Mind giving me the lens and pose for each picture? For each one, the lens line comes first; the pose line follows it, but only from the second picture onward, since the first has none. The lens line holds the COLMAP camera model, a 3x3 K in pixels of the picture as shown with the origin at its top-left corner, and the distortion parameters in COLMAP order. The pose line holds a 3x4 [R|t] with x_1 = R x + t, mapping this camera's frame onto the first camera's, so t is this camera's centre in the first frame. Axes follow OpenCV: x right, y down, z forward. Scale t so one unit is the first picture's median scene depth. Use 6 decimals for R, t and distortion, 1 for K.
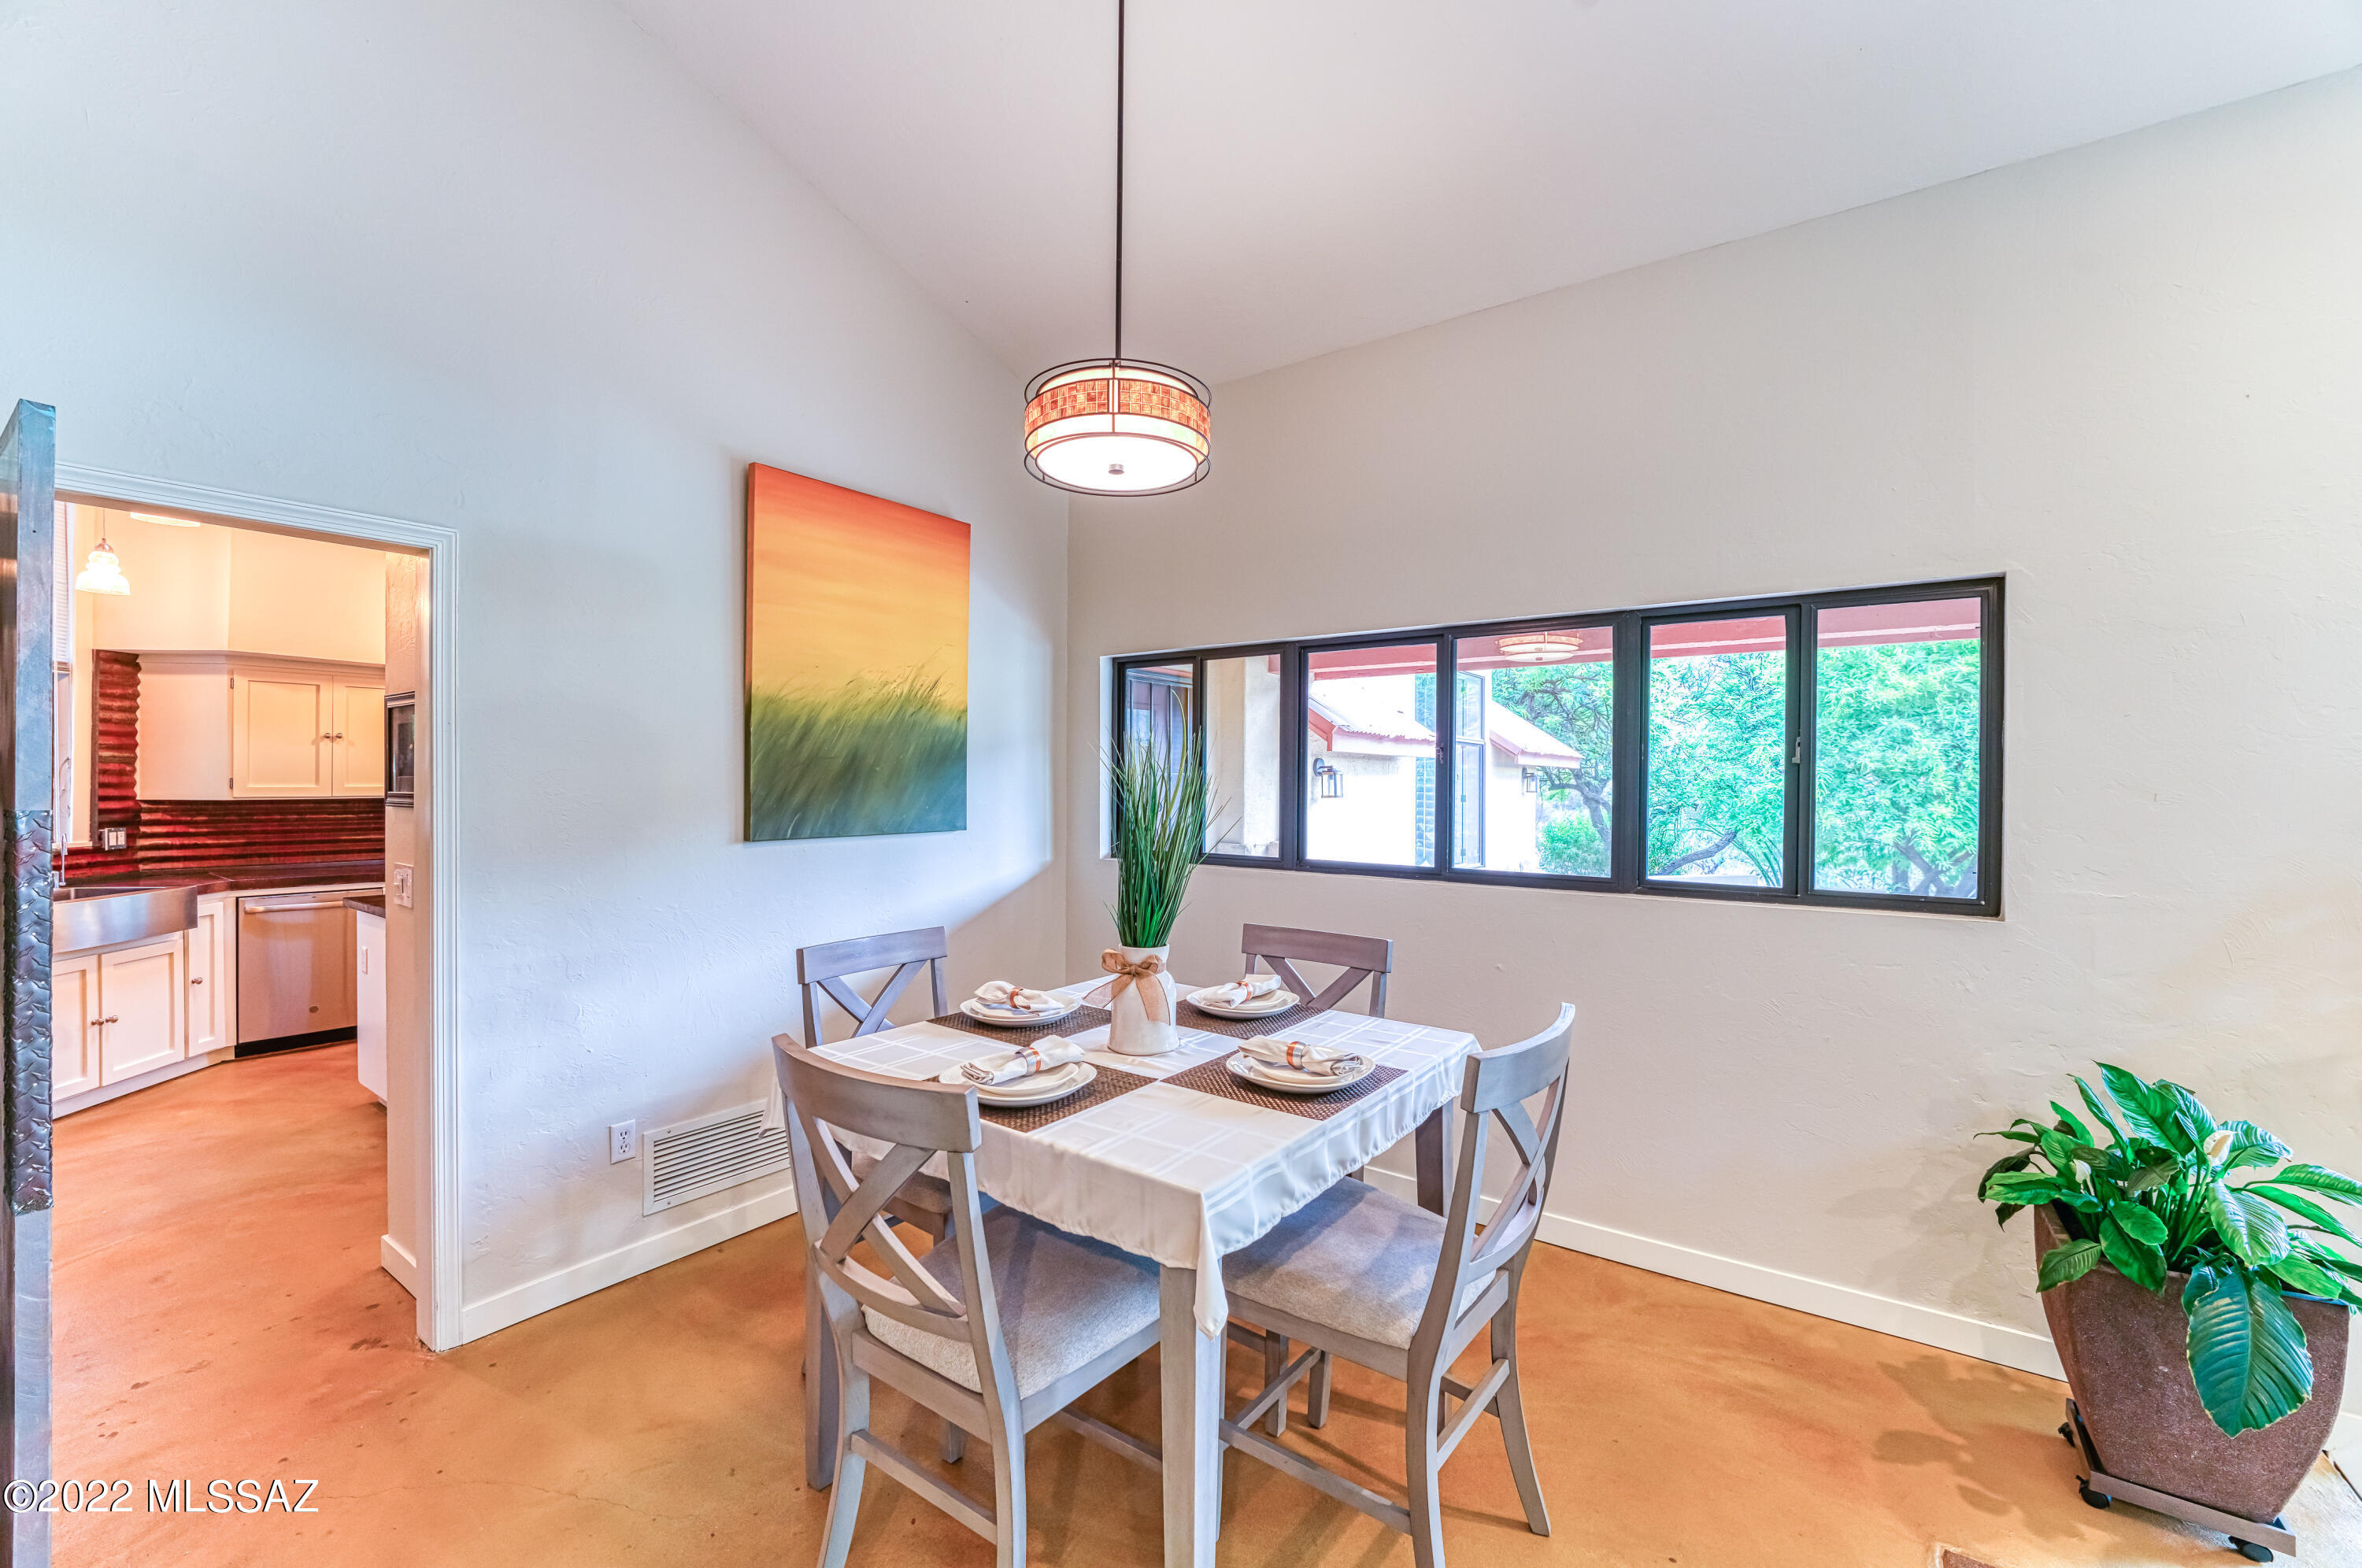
lens RADIAL K [[959.0, 0, 1192.6], [0, 959.0, 779.1], [0, 0, 1]] dist [-0.019392, 0.001638]
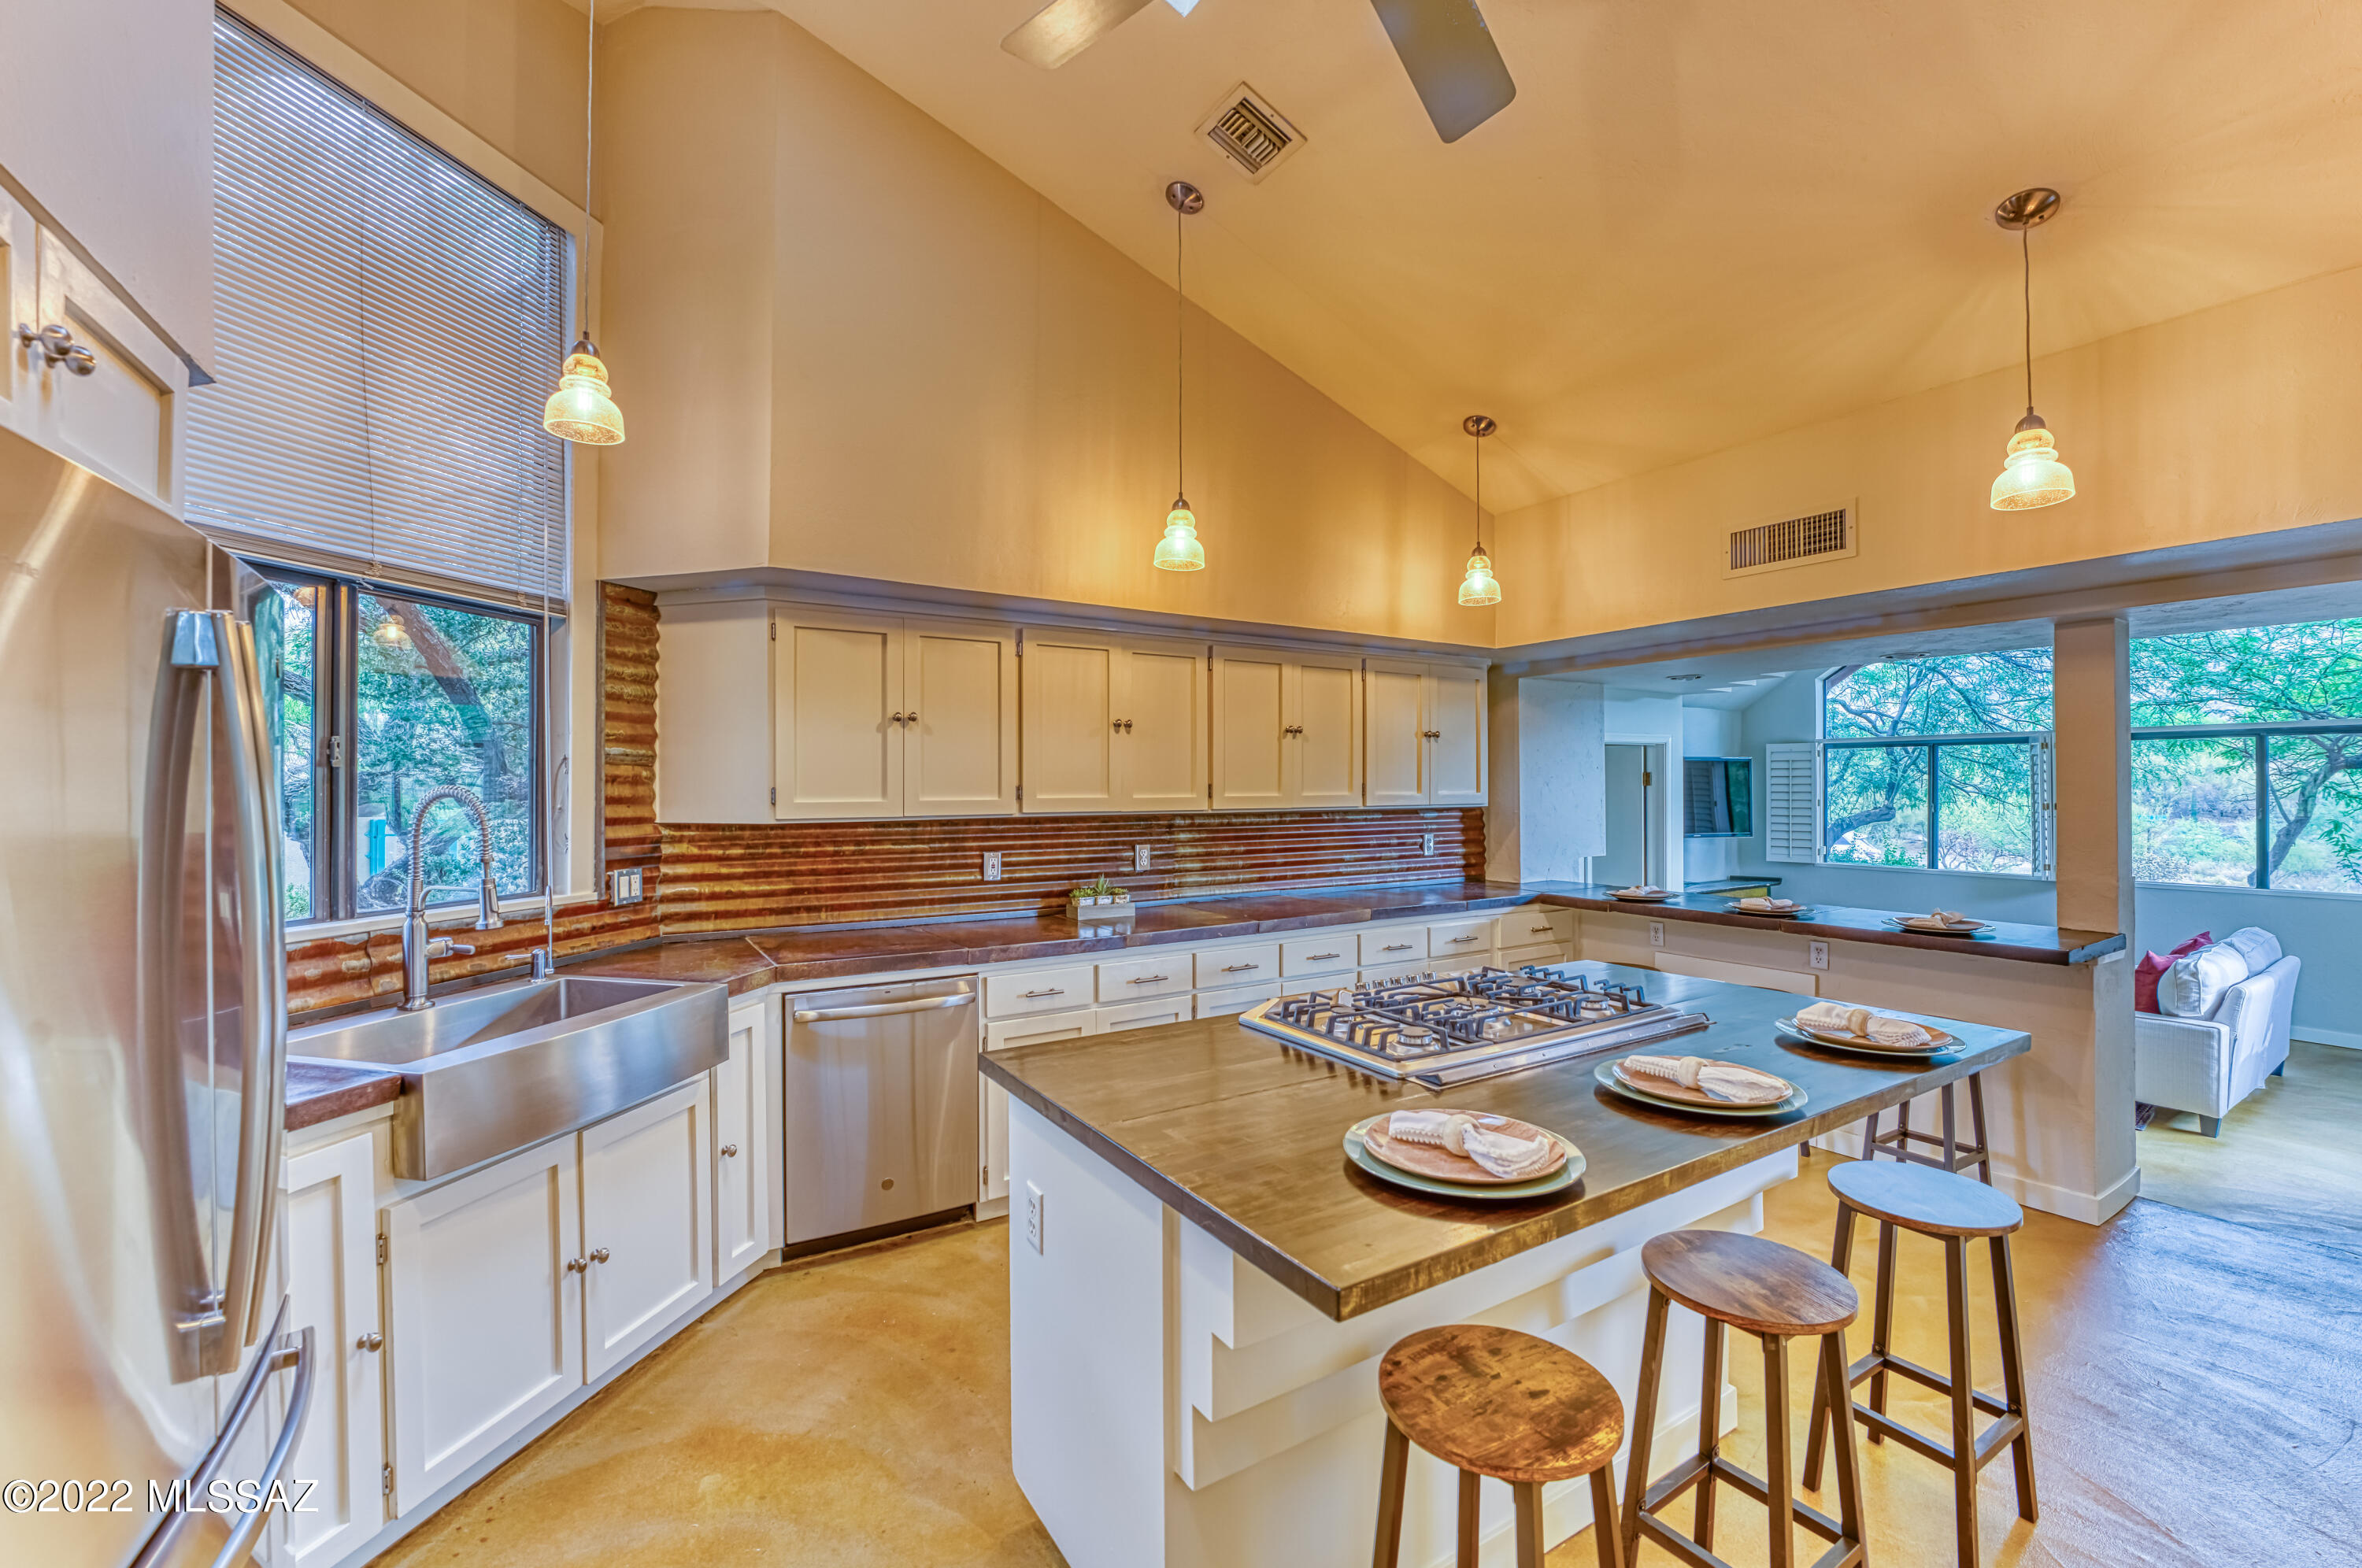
lens RADIAL K [[959.0, 0, 1174.3], [0, 959.0, 784.4], [0, 0, 1]] dist [-0.019392, 0.001638]
pose [[0.924714, -0.009119, -0.380554, -0.575500], [0.008455, 0.999958, -0.003416, 0.001177], [0.380570, -0.000059, 0.924752, 0.555617]]
